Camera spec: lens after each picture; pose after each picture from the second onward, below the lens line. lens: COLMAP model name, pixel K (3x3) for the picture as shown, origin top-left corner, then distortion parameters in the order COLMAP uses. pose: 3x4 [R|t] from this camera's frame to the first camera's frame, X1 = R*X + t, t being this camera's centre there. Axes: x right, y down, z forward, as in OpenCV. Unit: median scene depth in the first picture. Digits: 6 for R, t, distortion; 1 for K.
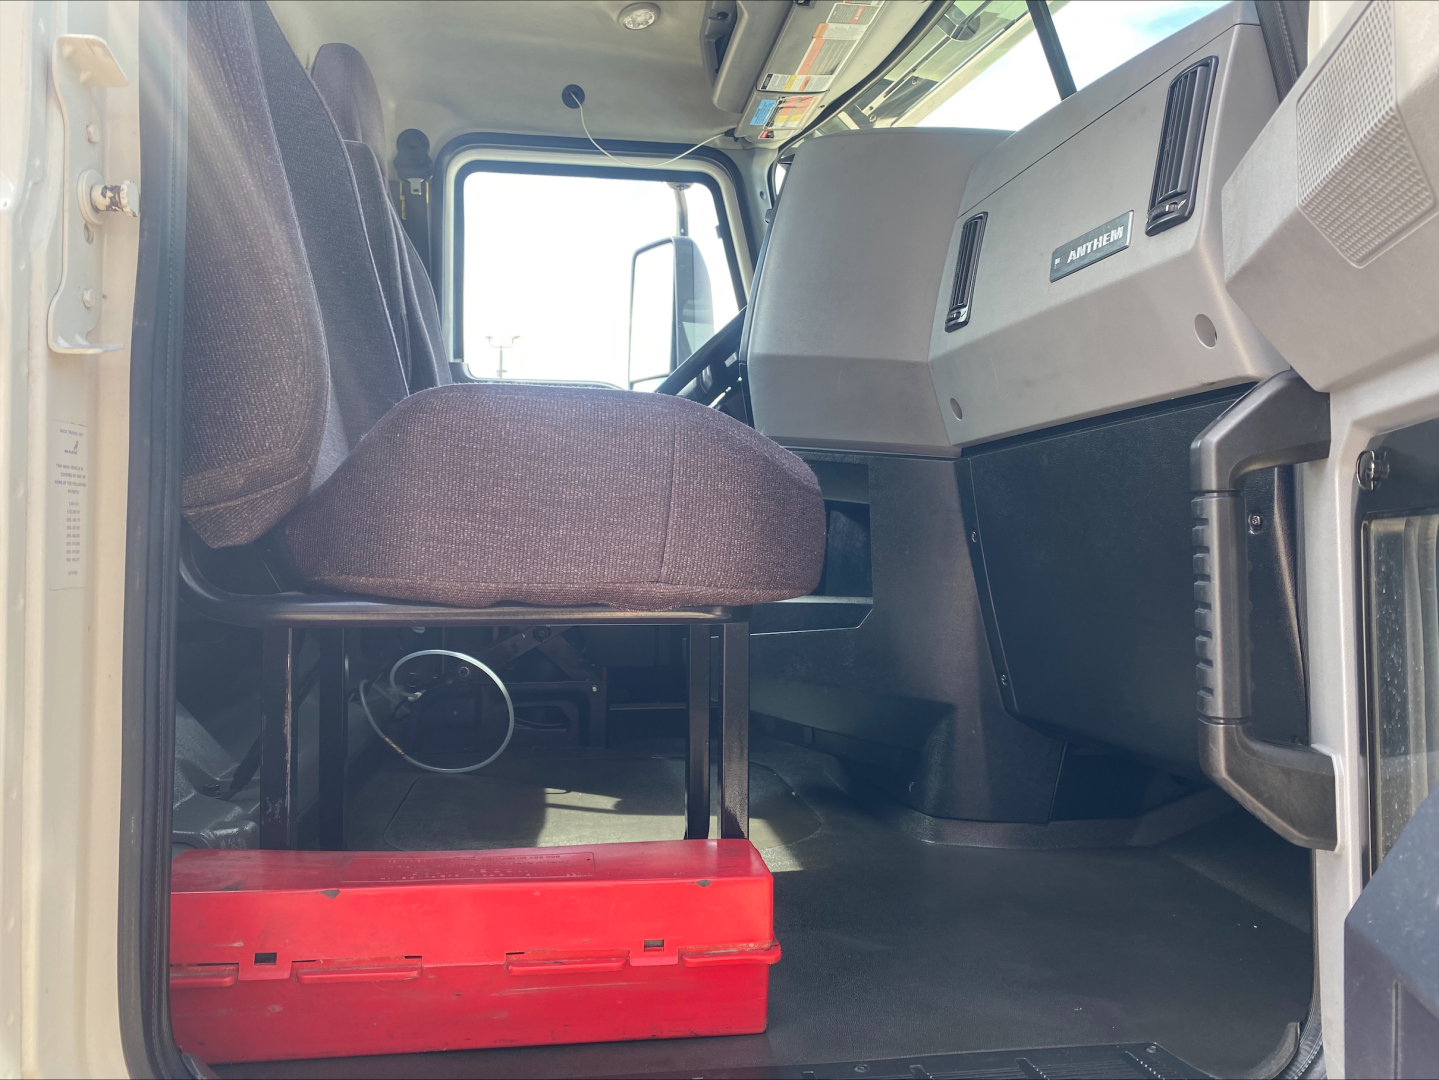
lens RADIAL K [[1088.7, 0, 699.6], [0, 1088.7, 509.0], [0, 0, 1]] dist [0.033097, -0.044977]
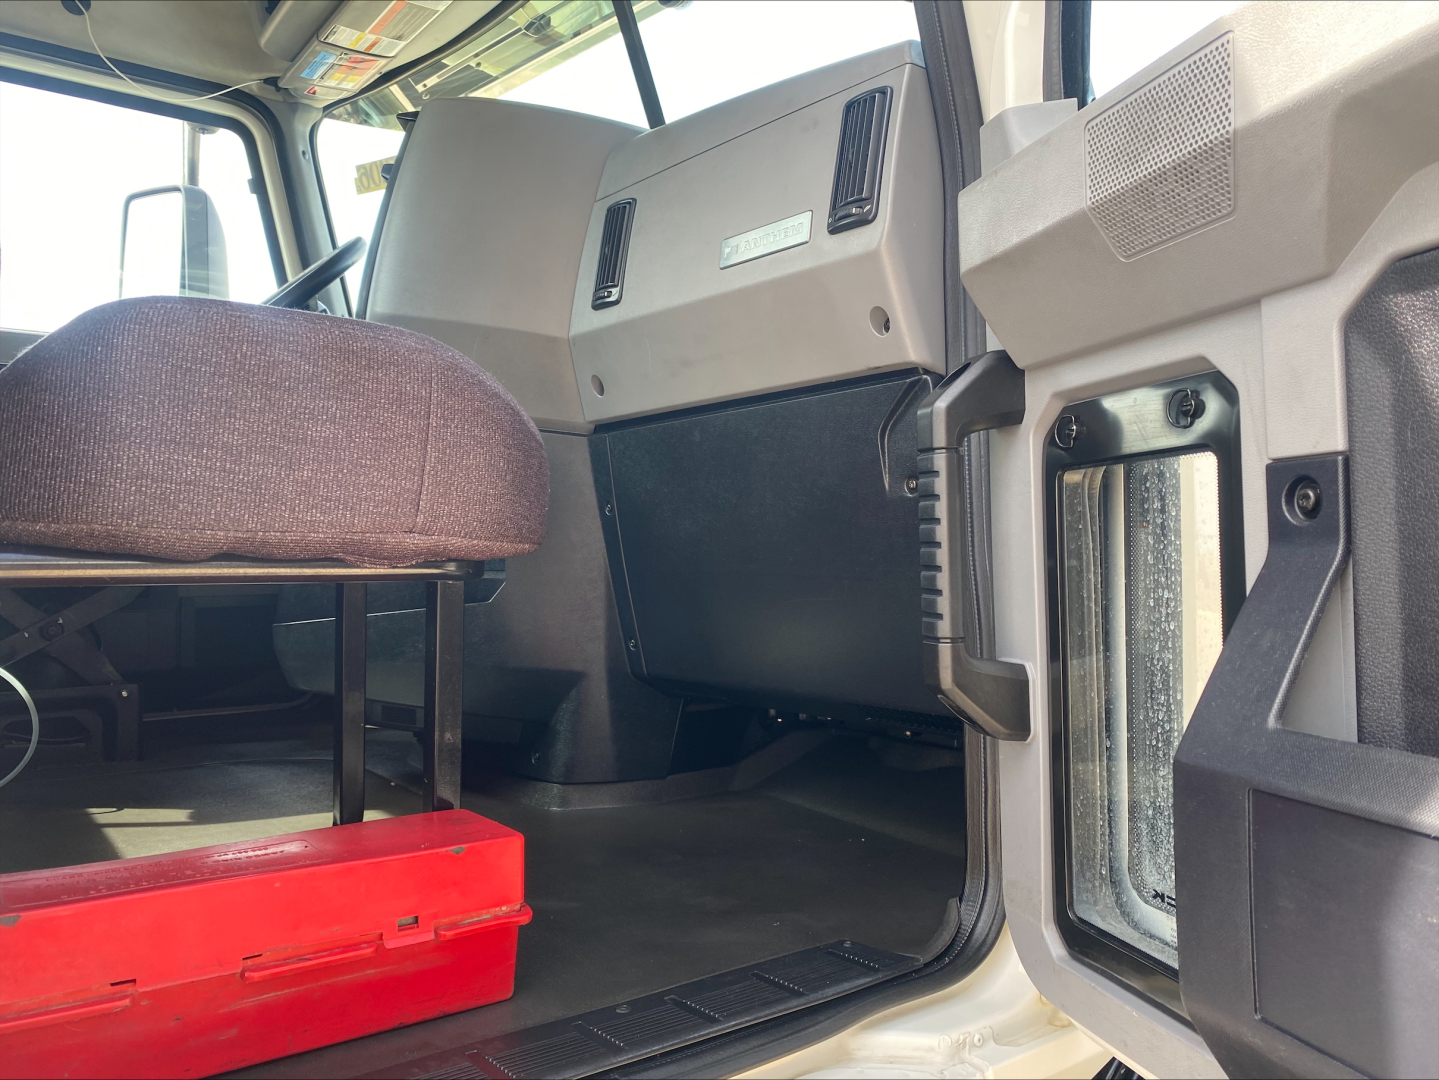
lens RADIAL K [[1088.7, 0, 700.0], [0, 1088.7, 512.6], [0, 0, 1]] dist [0.033097, -0.044977]
pose [[0.879953, 0.015519, 0.474806, -0.210818], [-0.014482, 0.999878, -0.005842, 0.042121], [-0.474839, -0.001736, 0.880071, 0.055157]]
